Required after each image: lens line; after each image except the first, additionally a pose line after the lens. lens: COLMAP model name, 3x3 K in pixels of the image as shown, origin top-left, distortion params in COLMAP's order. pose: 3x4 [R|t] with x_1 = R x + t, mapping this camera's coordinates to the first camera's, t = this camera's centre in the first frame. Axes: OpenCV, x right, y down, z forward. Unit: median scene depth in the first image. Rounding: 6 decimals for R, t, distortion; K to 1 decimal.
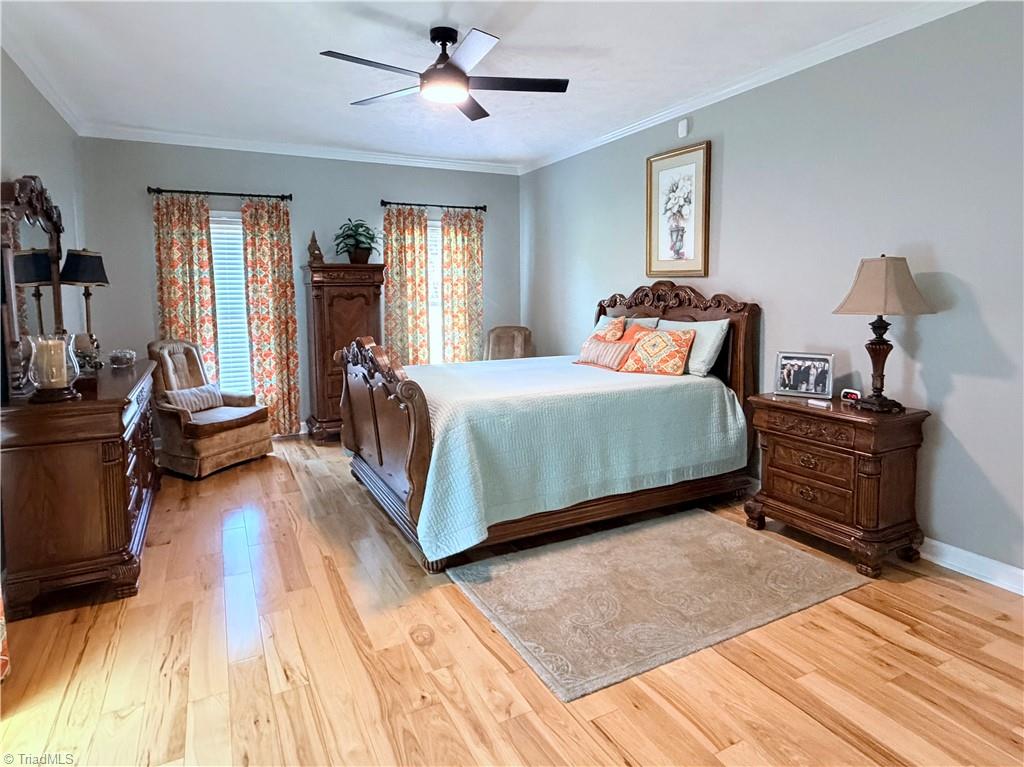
lens RADIAL K [[579.7, 0, 513.0], [0, 579.7, 360.0], [0, 0, 1]] dist [-0.000246, -0.000097]
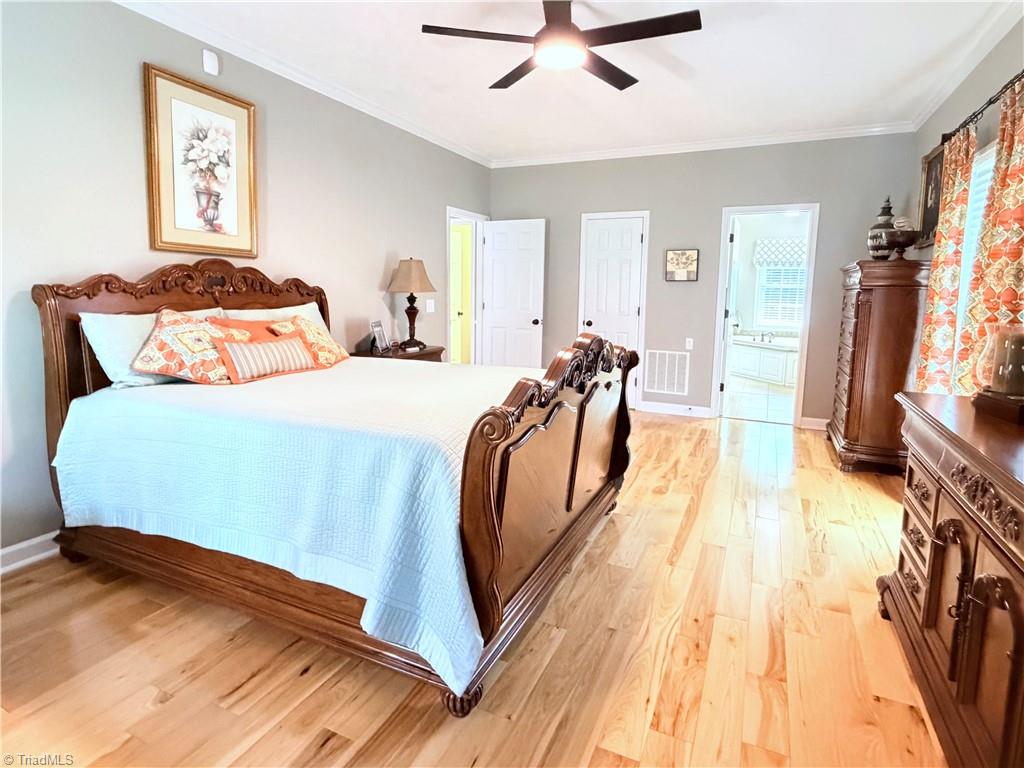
lens RADIAL K [[543.4, 0, 512.0], [0, 543.4, 384.0], [0, 0, 1]] dist [-0.000182, -0.000198]
pose [[-0.608632, -0.137419, 0.781463, -0.578367], [0.088715, 0.966927, 0.239127, -0.117645], [-0.788478, 0.214867, -0.576311, 1.177682]]
